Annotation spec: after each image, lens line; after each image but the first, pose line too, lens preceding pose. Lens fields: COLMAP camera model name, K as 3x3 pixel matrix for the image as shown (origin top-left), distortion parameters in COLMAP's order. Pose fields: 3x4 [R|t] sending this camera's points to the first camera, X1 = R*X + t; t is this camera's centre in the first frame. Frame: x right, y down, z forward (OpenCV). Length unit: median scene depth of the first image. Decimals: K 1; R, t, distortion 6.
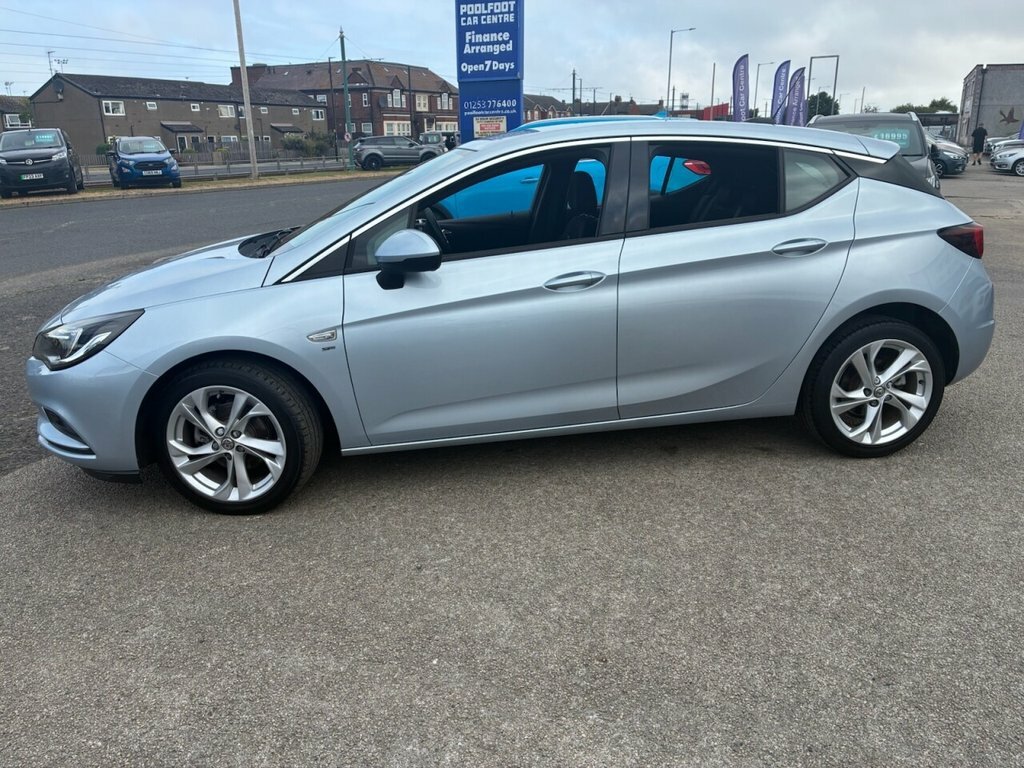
lens RADIAL K [[815.2, 0, 512.0], [0, 815.2, 384.0], [0, 0, 1]] dist [0.073887, -0.120631]
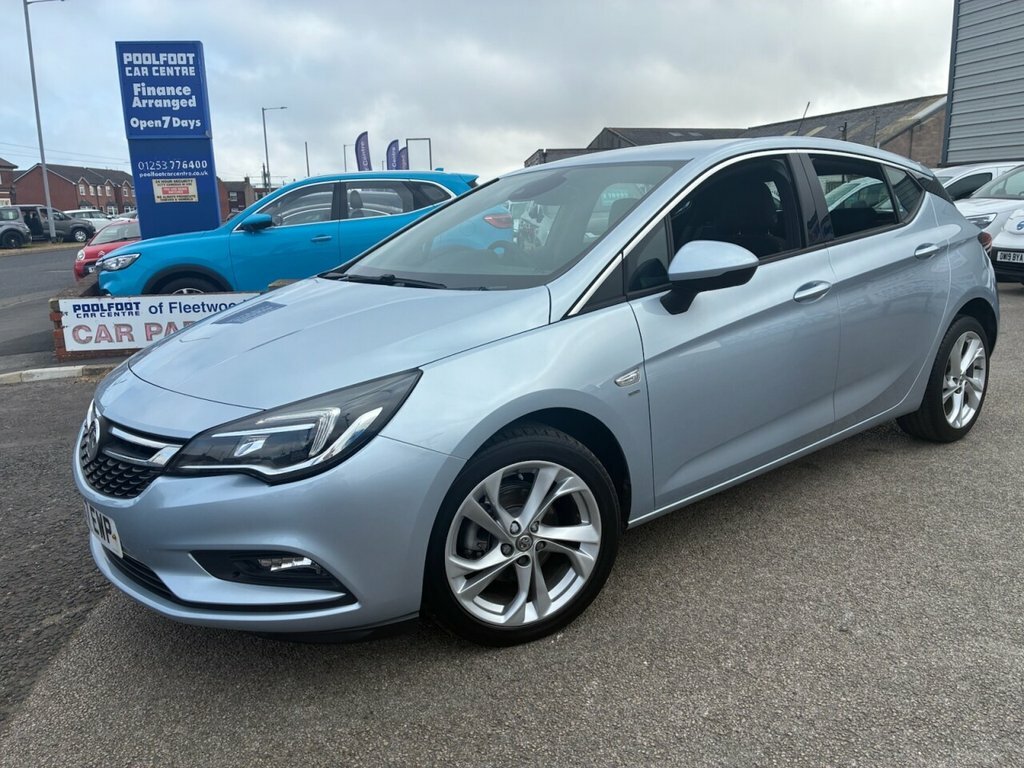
lens RADIAL K [[815.2, 0, 512.0], [0, 815.2, 384.0], [0, 0, 1]] dist [0.073887, -0.120631]
pose [[0.852475, -0.116047, 0.509724, -0.196583], [0.164542, 0.985055, -0.050920, -0.008431], [-0.496197, 0.127279, 0.858830, 0.102586]]
